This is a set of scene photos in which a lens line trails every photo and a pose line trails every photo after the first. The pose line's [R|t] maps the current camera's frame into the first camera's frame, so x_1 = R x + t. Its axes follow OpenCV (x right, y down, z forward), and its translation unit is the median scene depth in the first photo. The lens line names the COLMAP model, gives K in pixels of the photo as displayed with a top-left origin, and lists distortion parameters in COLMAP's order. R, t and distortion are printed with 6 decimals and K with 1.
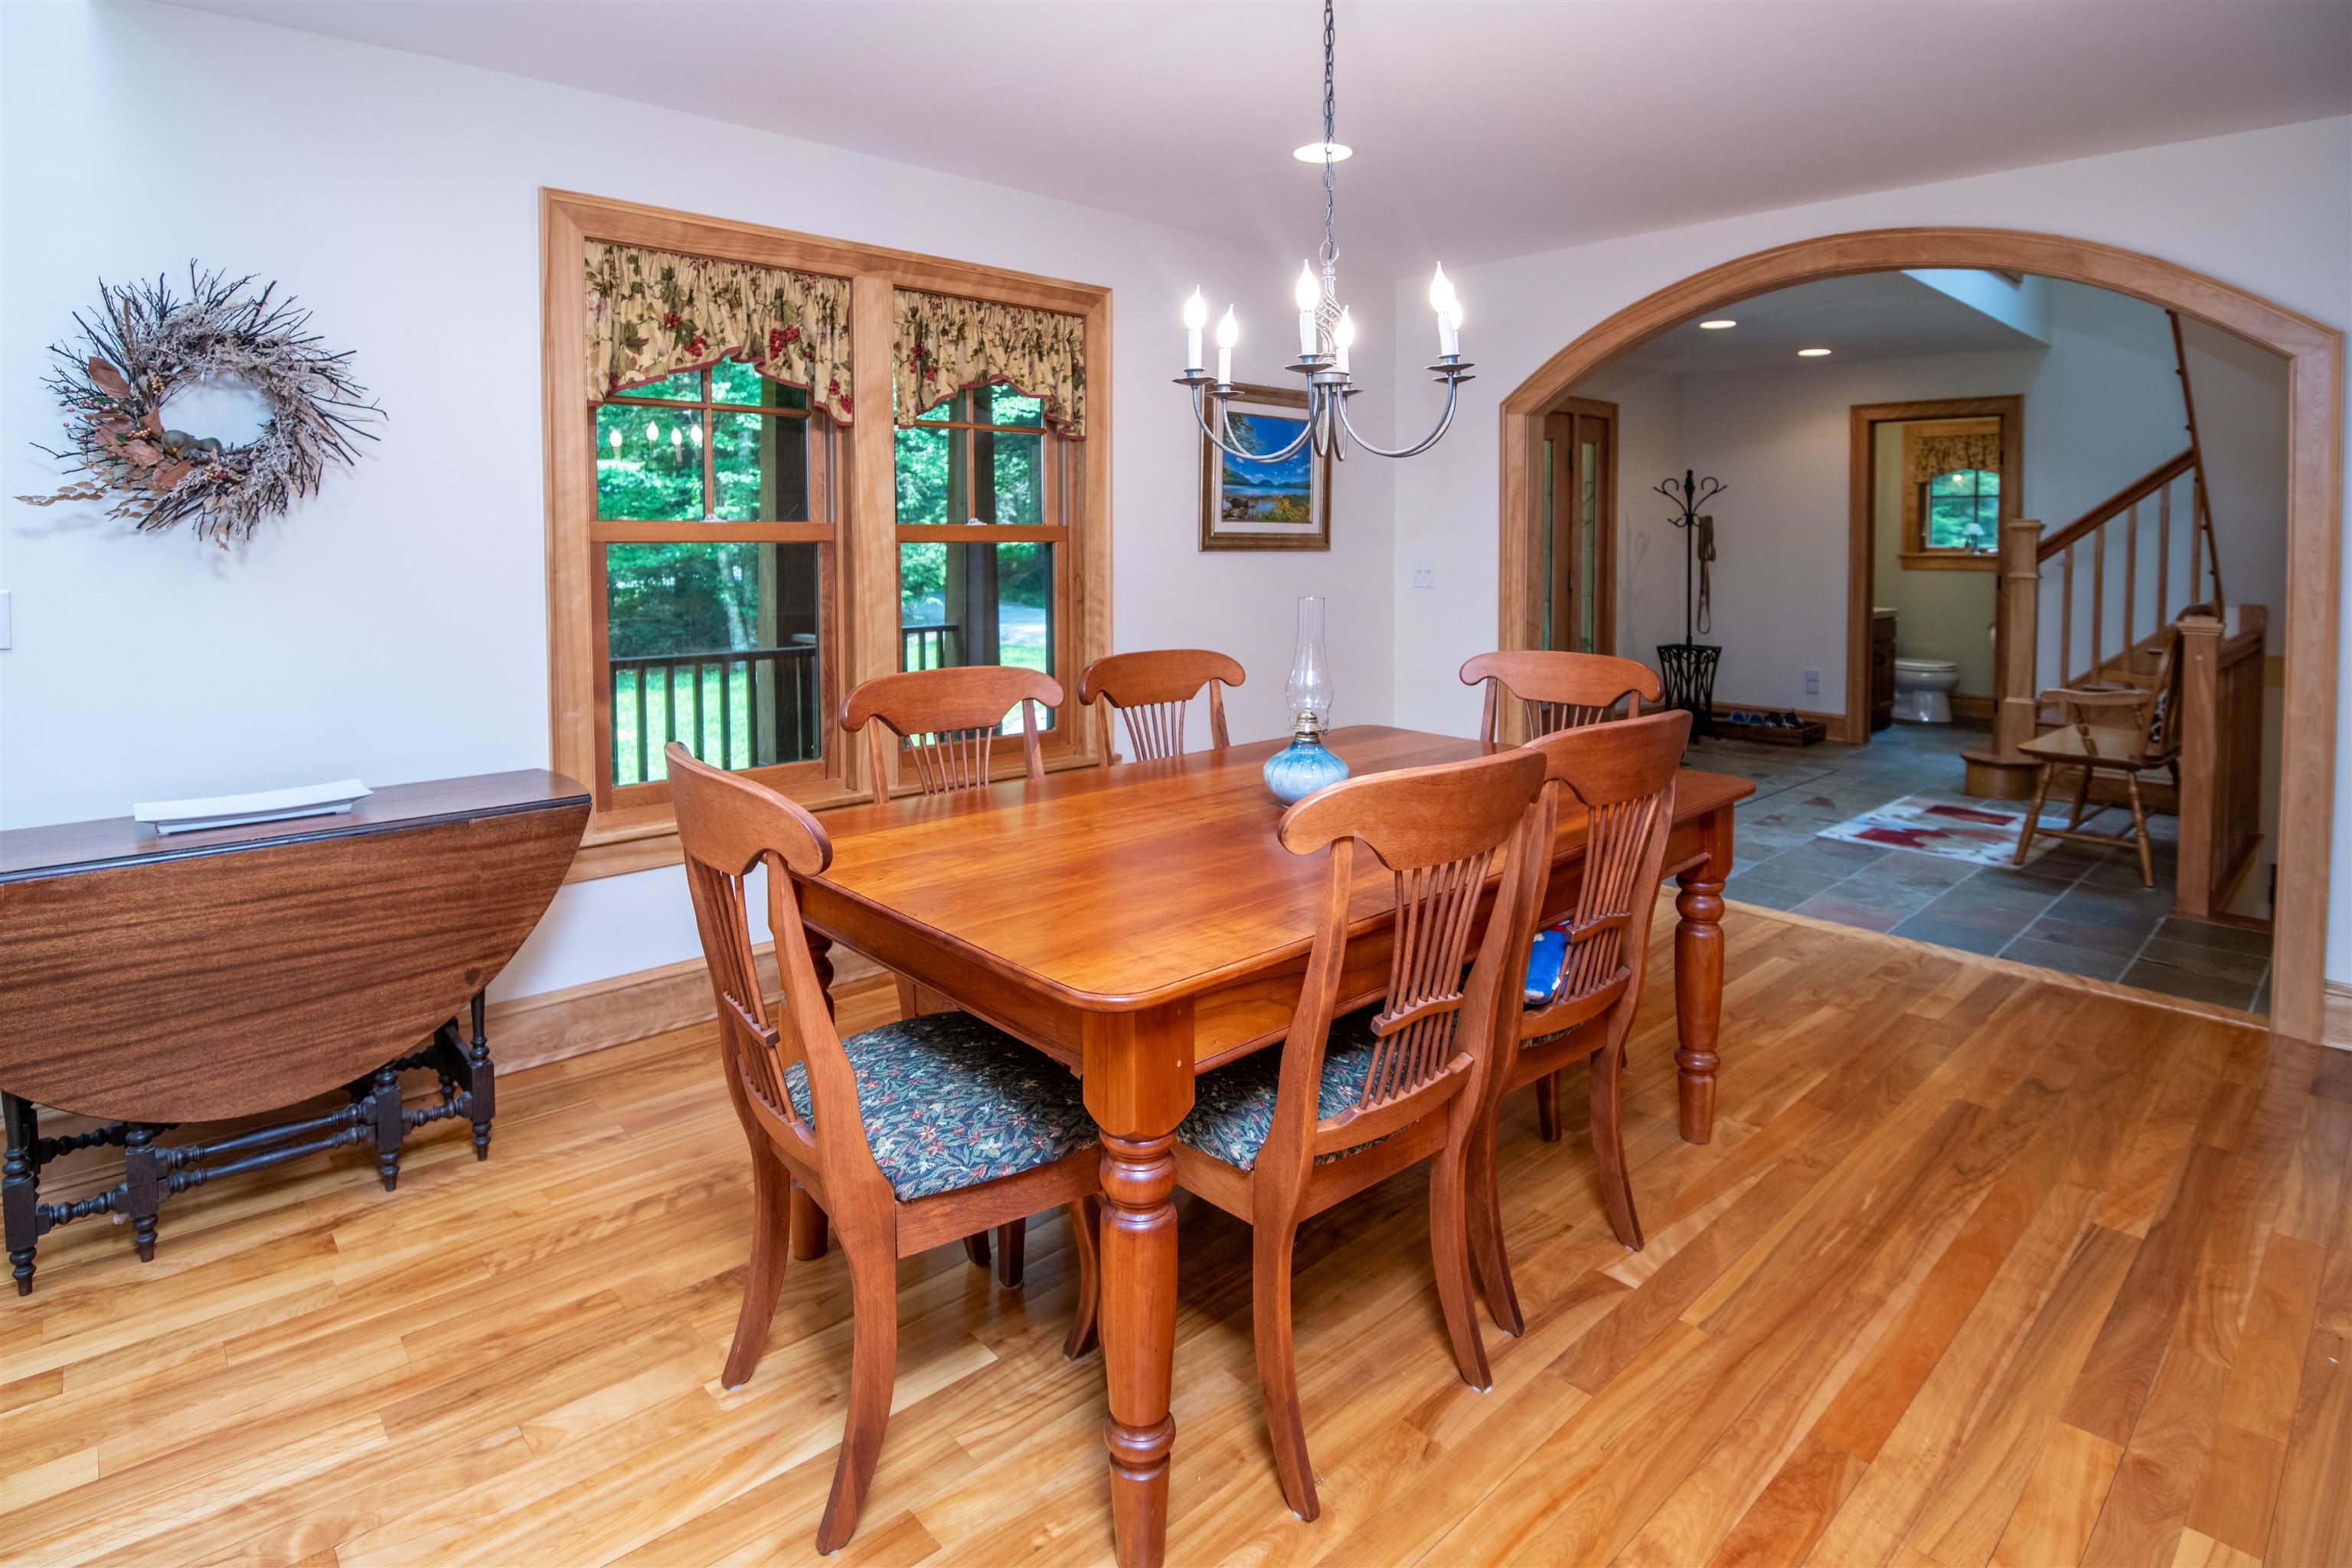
lens RADIAL K [[1233.9, 0, 1168.3], [0, 1233.9, 558.2], [0, 0, 1]] dist [-0.030540, -0.002836]
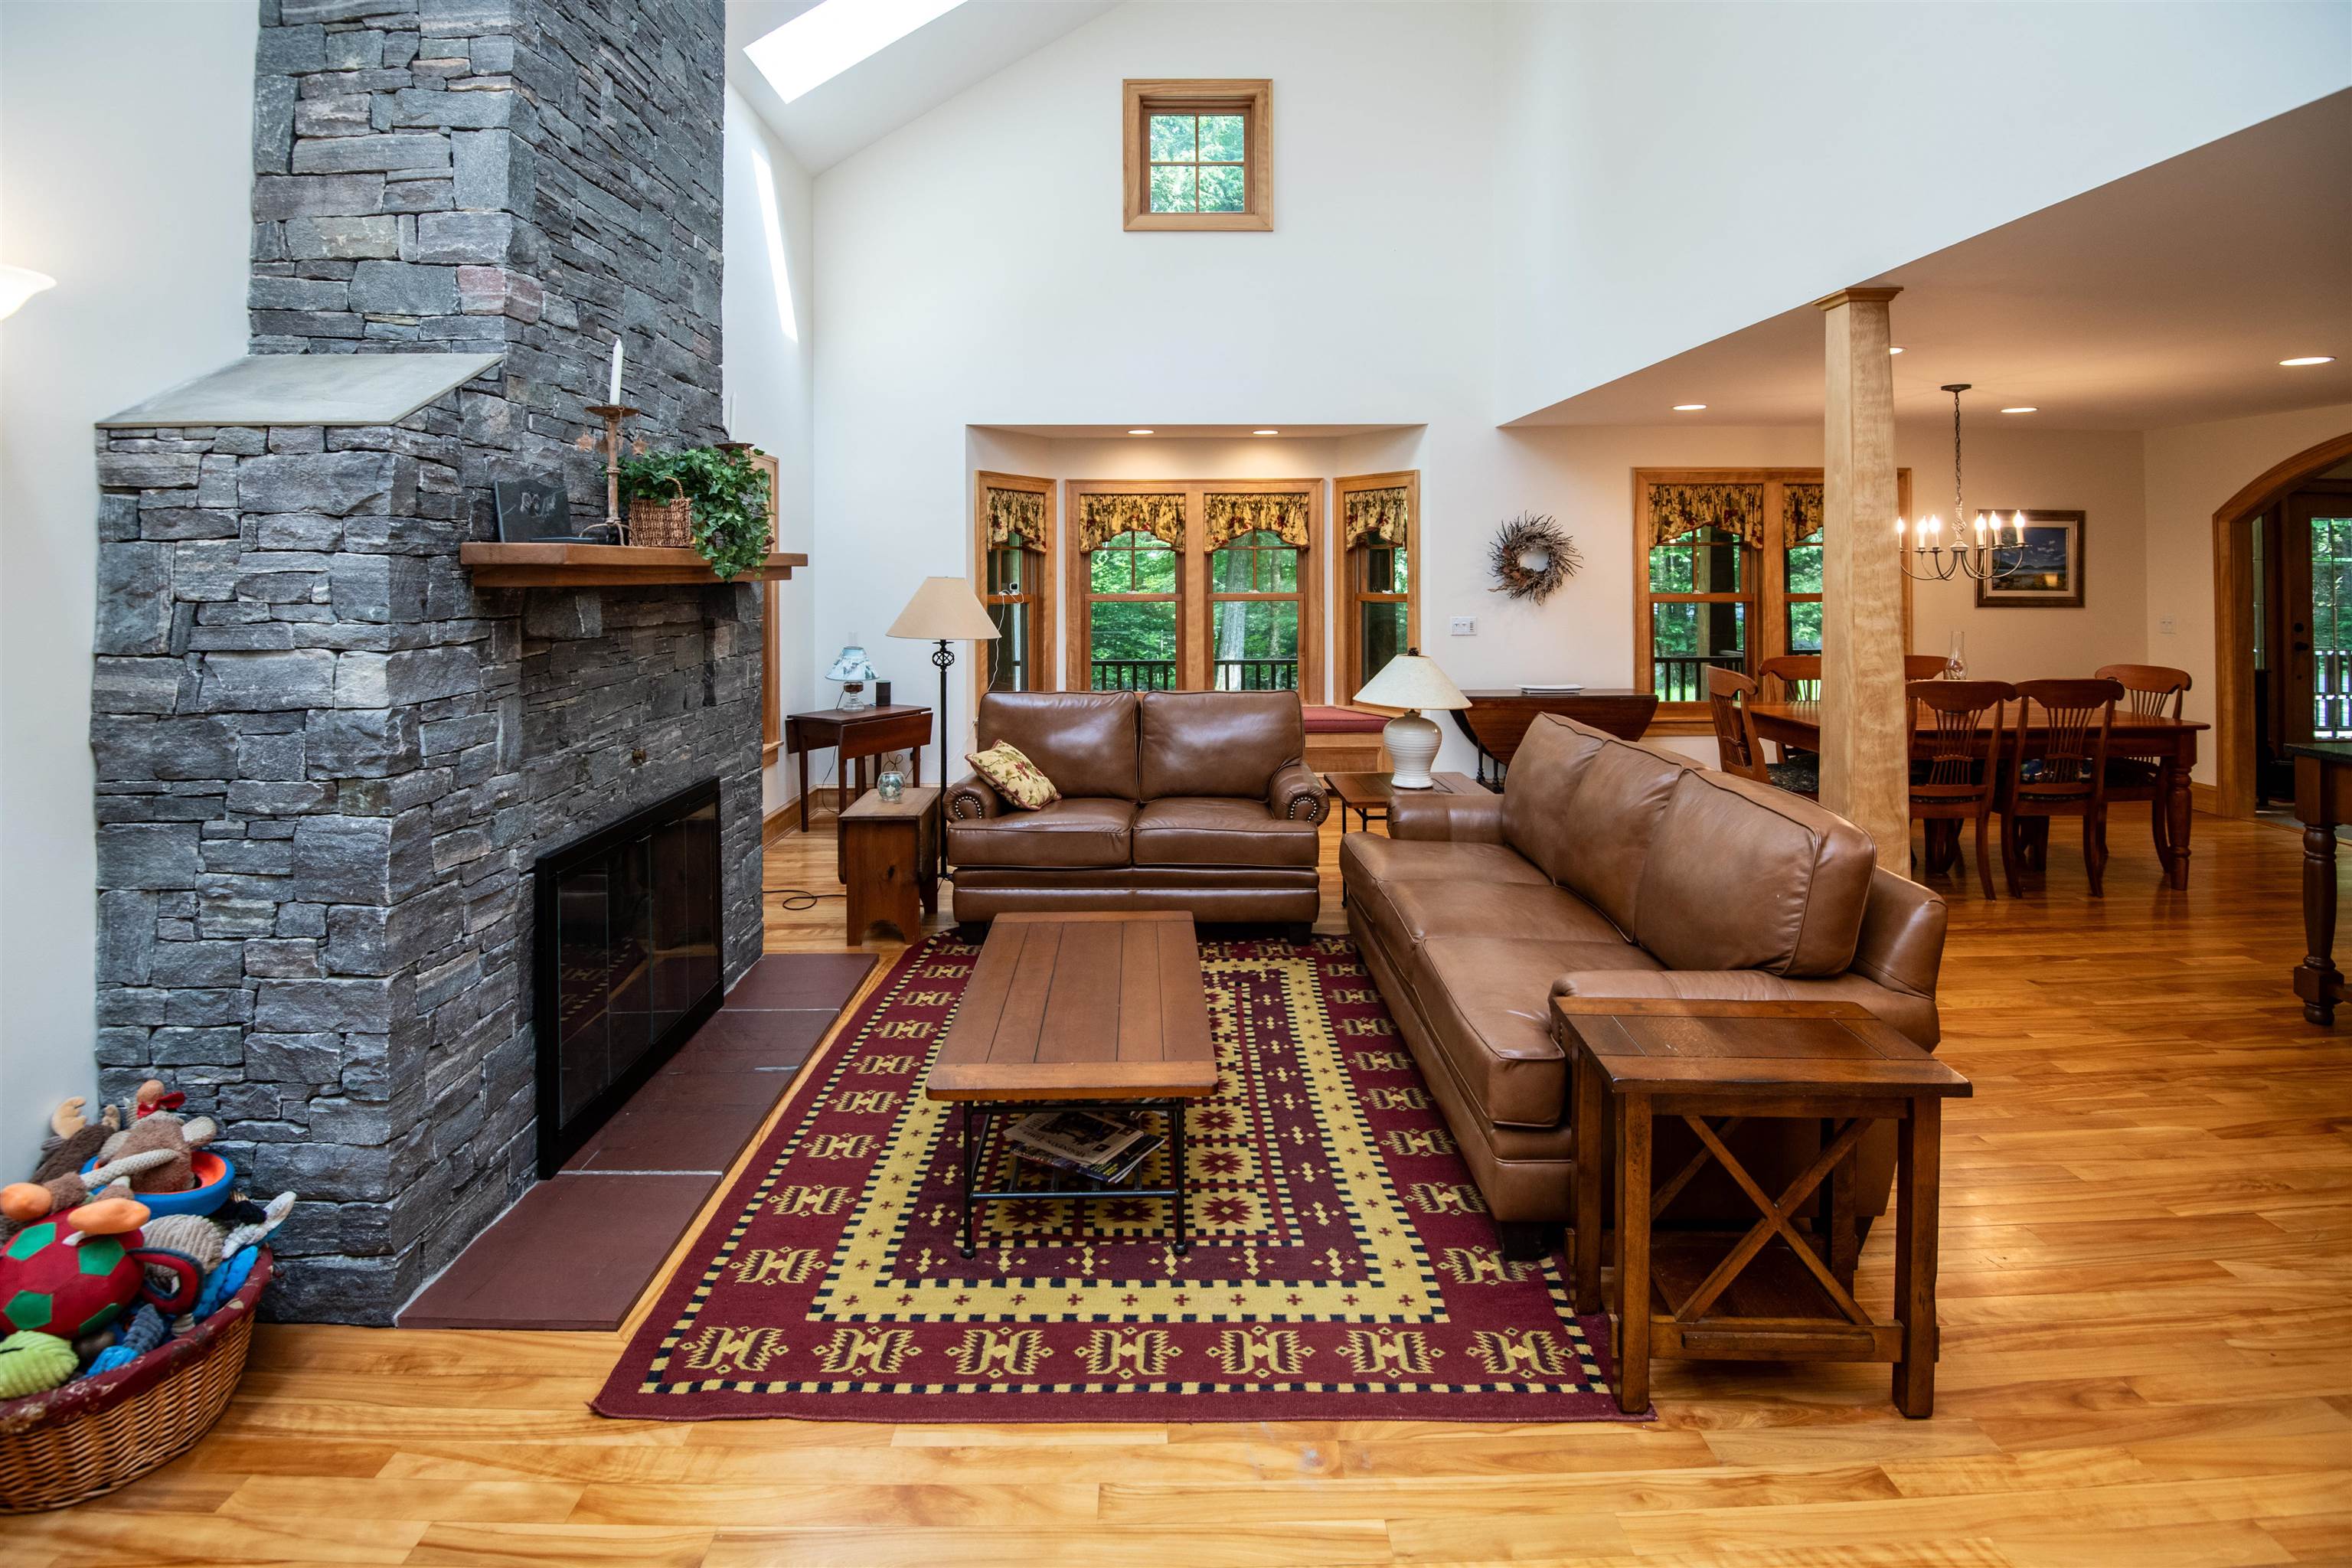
lens RADIAL K [[1122.8, 0, 1176.1], [0, 1122.8, 563.5], [0, 0, 1]] dist [-0.019864, -0.007649]
pose [[0.742472, -0.007250, -0.669837, 0.313741], [-0.007512, 0.999788, -0.019148, -0.038427], [0.669835, 0.019249, 0.742261, -1.234957]]
